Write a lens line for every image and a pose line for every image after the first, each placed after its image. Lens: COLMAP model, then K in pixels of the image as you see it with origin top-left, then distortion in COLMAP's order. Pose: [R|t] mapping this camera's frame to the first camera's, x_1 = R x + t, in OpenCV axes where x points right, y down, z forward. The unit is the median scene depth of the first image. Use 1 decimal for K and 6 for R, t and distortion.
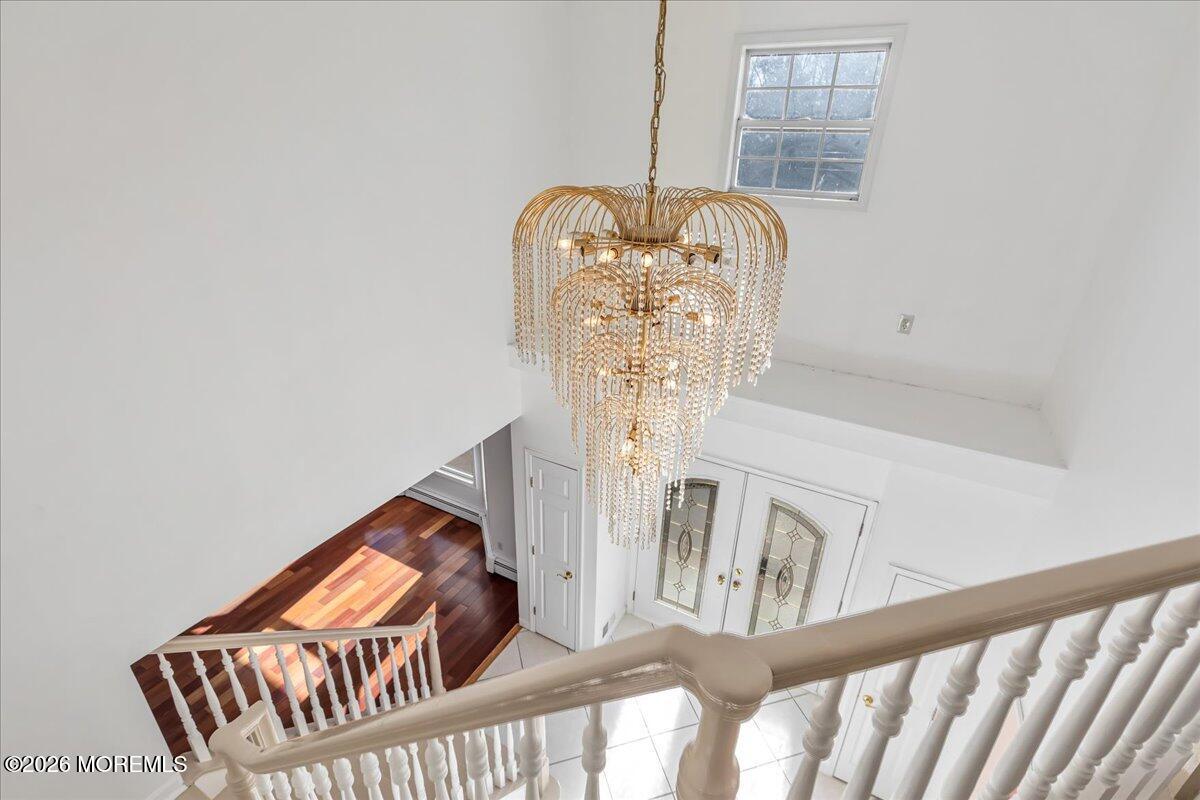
lens RADIAL K [[551.3, 0, 600.0], [0, 551.3, 400.0], [0, 0, 1]] dist [-0.000380, -0.000063]
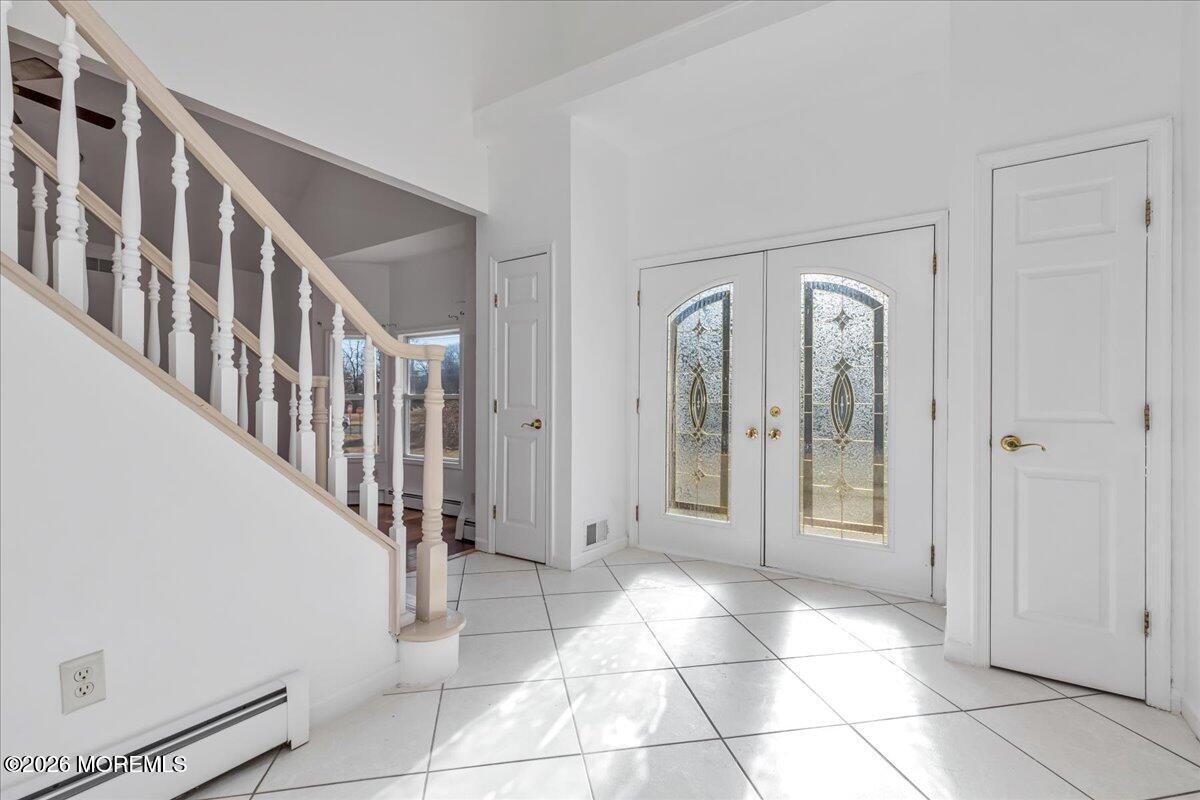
lens RADIAL K [[543.8, 0, 600.4], [0, 543.8, 405.9], [0, 0, 1]] dist [-0.000716, -0.000263]
pose [[0.995199, -0.023676, -0.094969, 0.095524], [-0.017019, 0.913659, -0.406124, 0.585200], [0.096385, 0.405791, 0.908870, 0.341906]]
